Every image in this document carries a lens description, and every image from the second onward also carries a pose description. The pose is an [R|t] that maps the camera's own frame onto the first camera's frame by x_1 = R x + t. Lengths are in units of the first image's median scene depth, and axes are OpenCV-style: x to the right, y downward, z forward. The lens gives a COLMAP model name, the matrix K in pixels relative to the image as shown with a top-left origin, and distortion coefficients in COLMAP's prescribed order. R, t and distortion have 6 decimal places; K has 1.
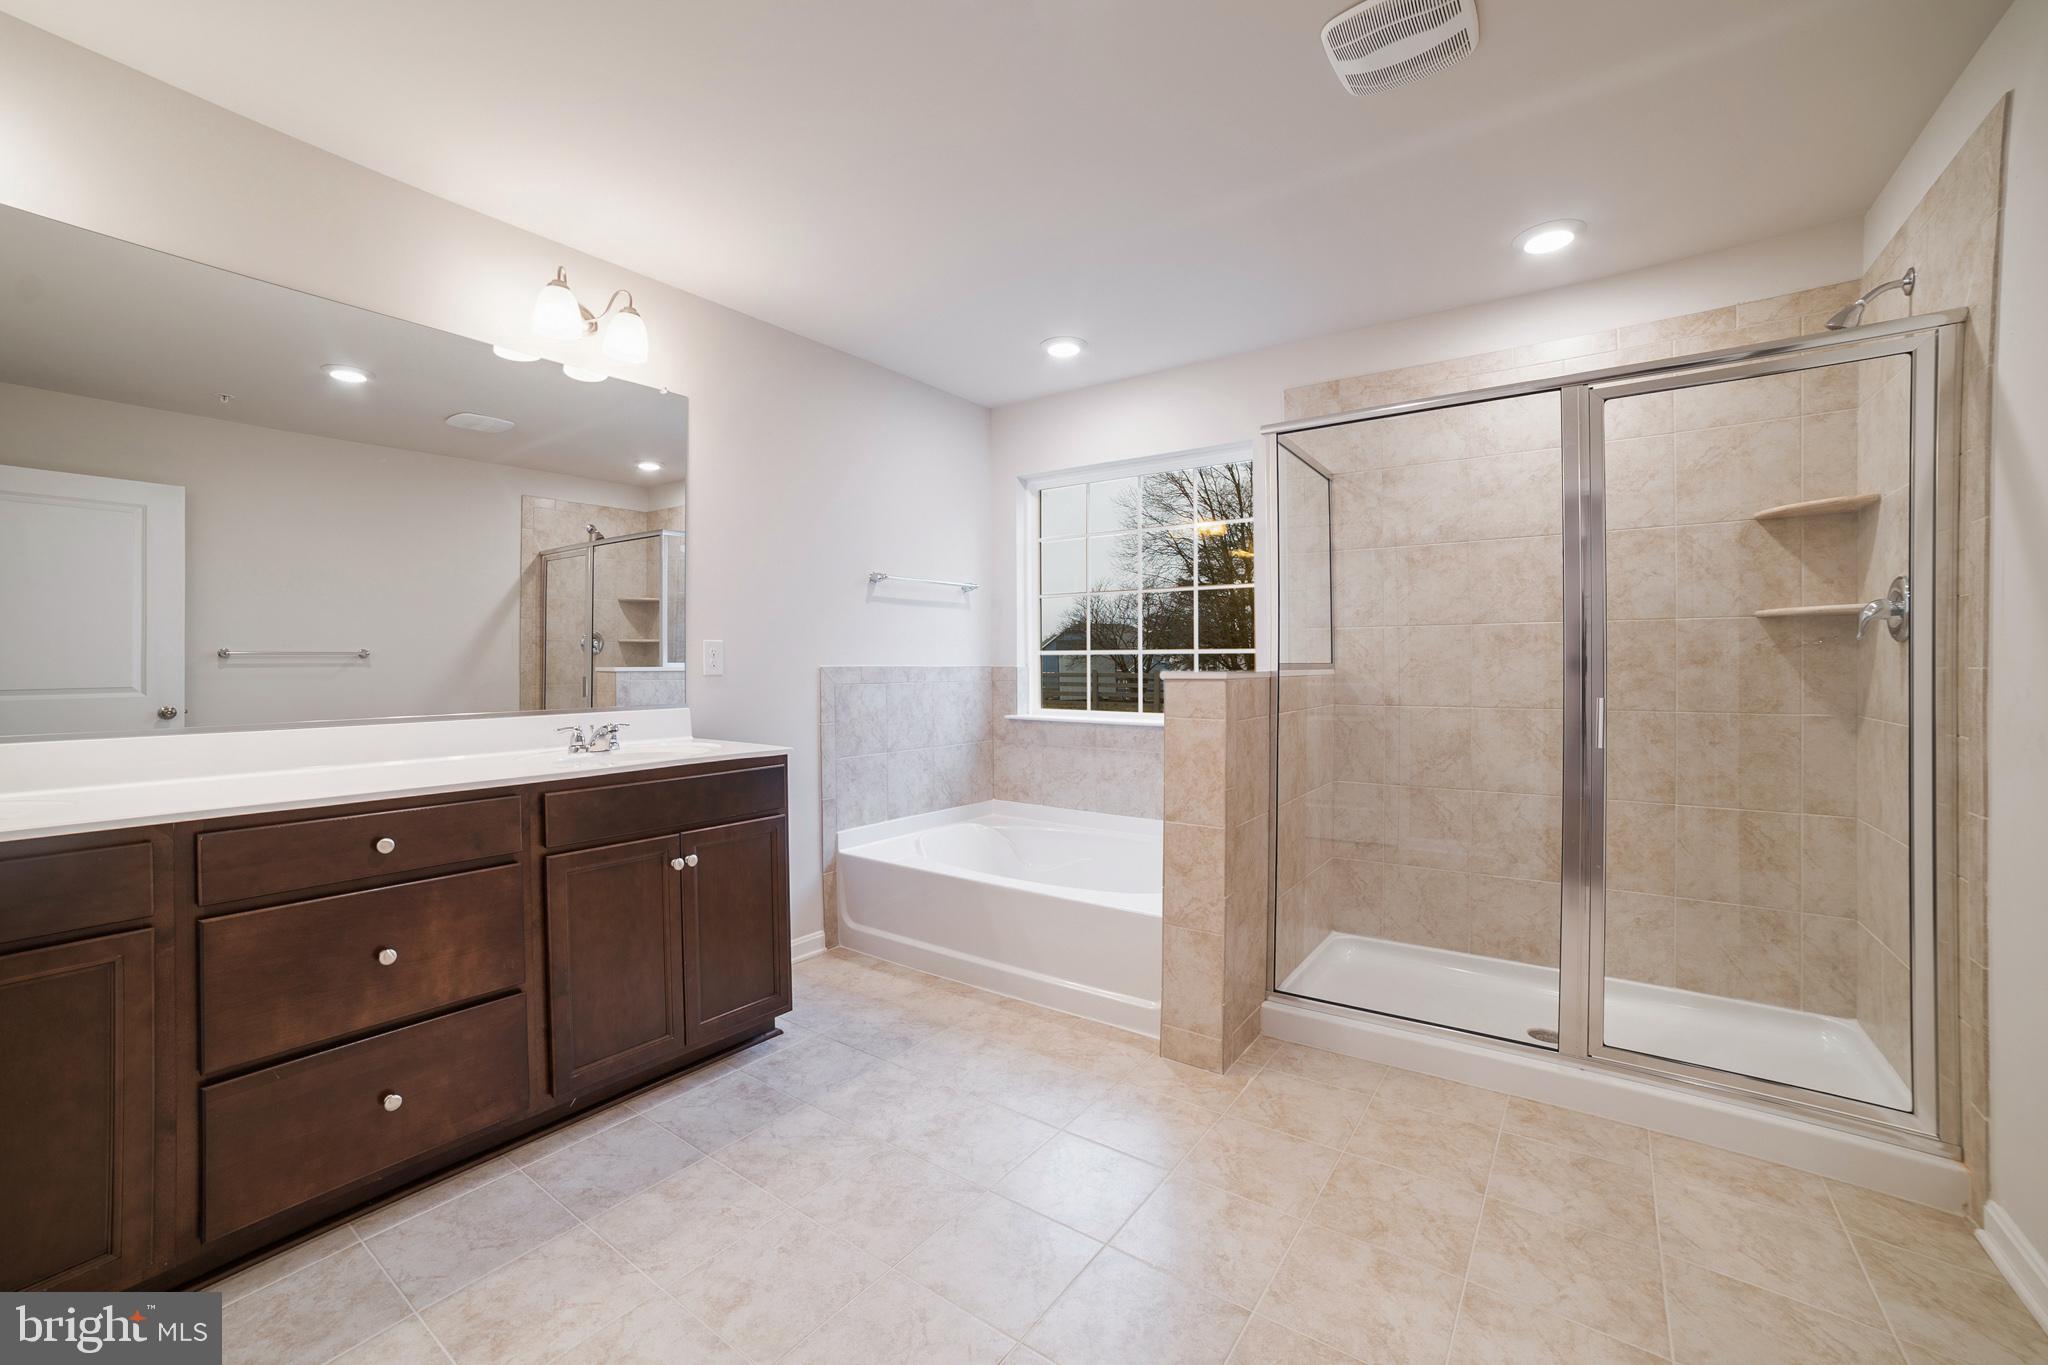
lens RADIAL K [[837.5, 0, 1048.7], [0, 837.5, 666.6], [0, 0, 1]] dist [-0.072408, 0.037485]
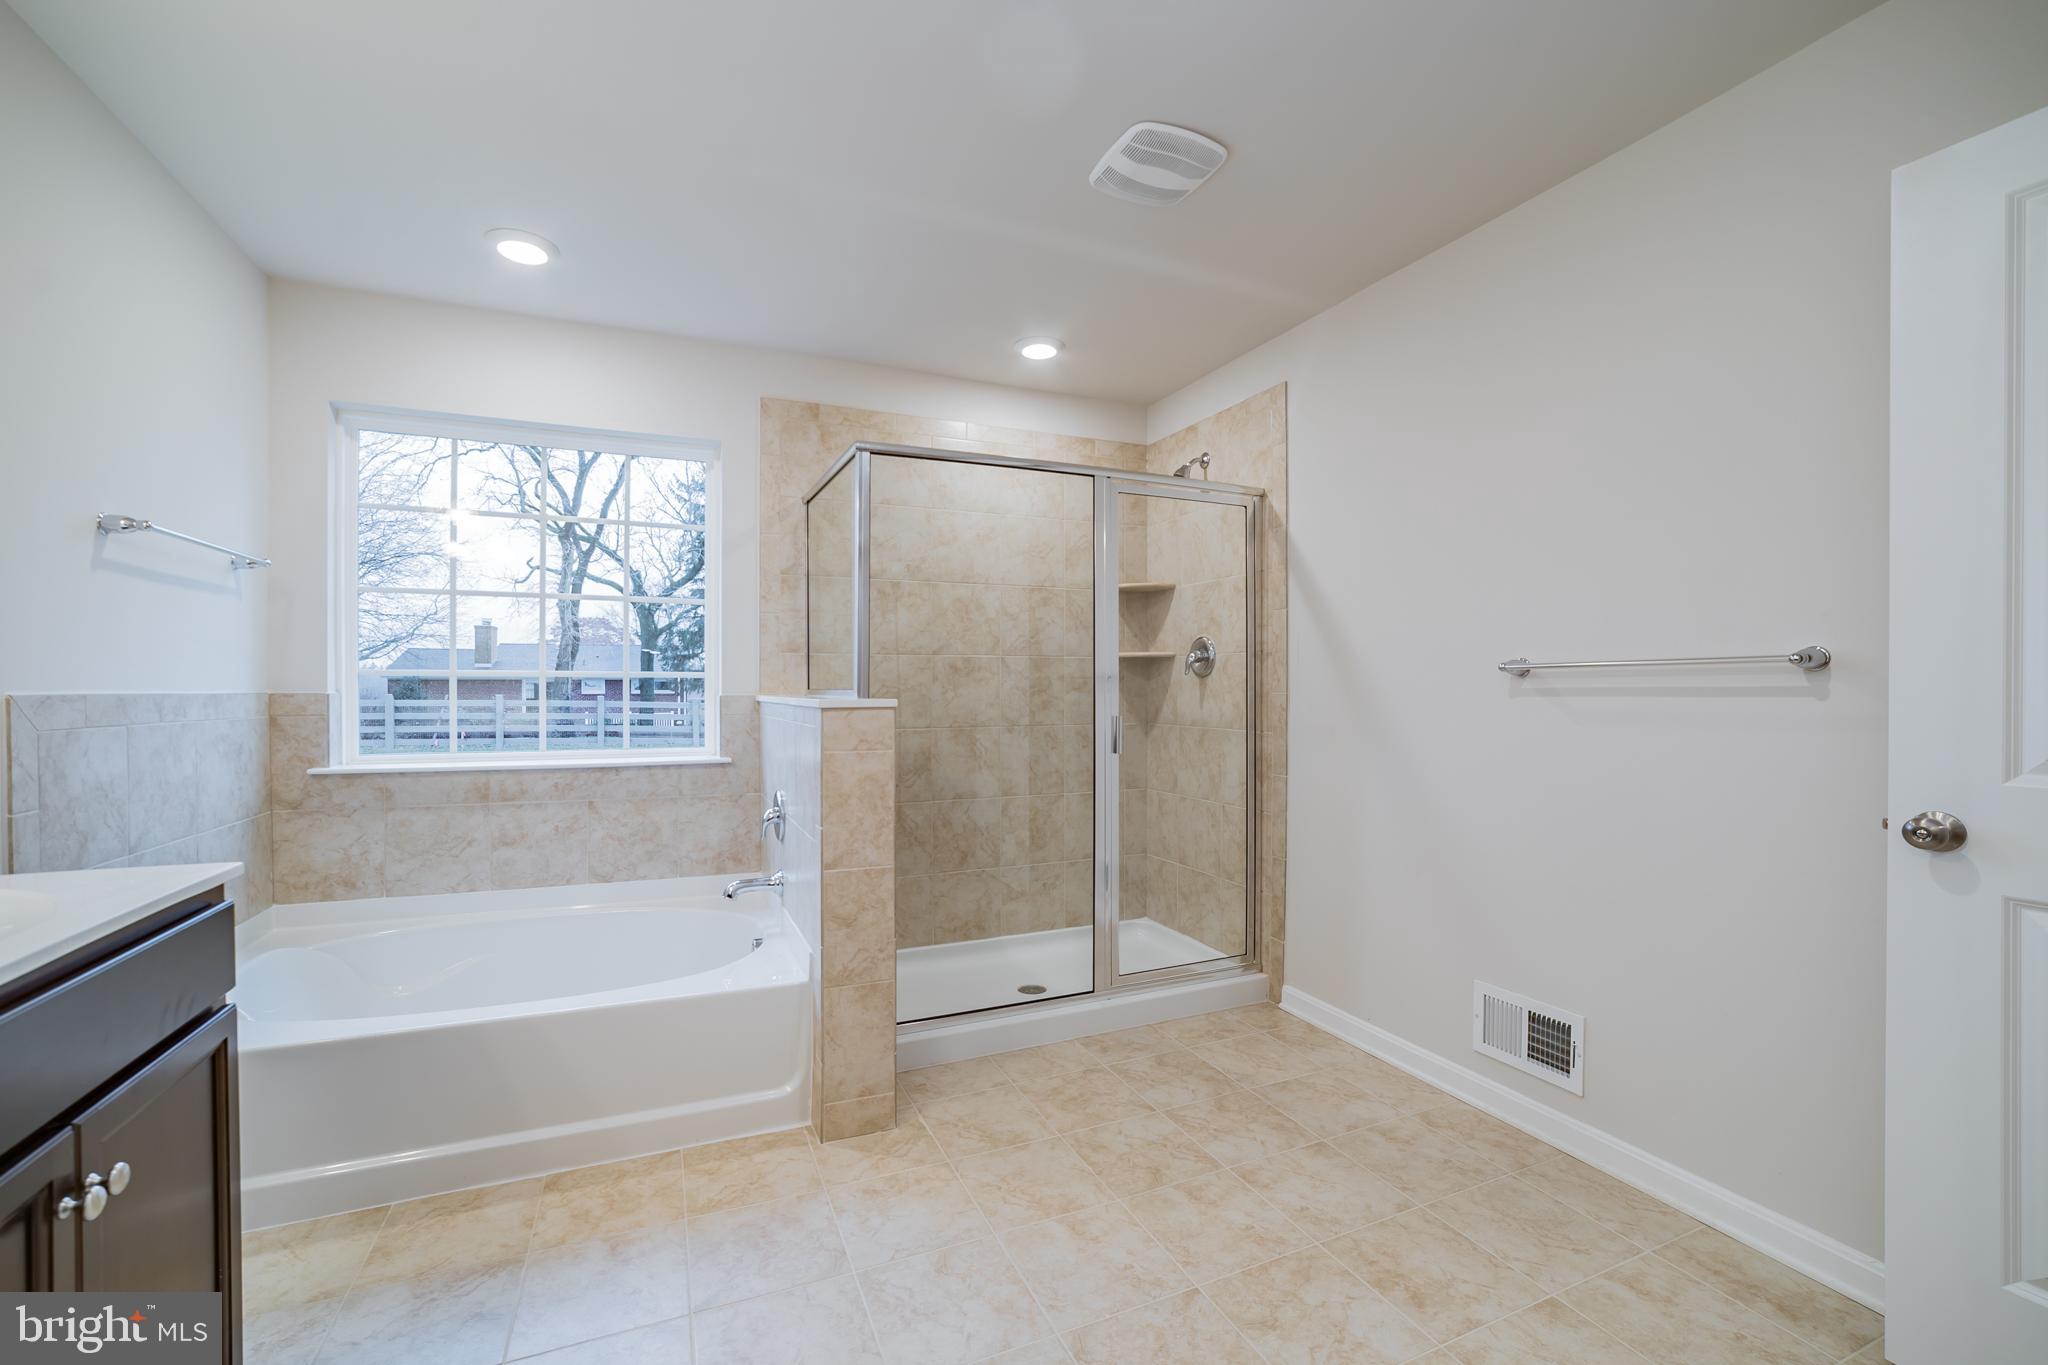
lens RADIAL K [[808.0, 0, 1027.9], [0, 808.0, 692.4], [0, 0, 1]] dist [-0.051157, 0.019549]
pose [[0.535443, -0.002419, 0.844568, -0.427100], [0.000318, 0.999996, 0.002663, -0.002977], [-0.844572, -0.001158, 0.535441, 0.349721]]
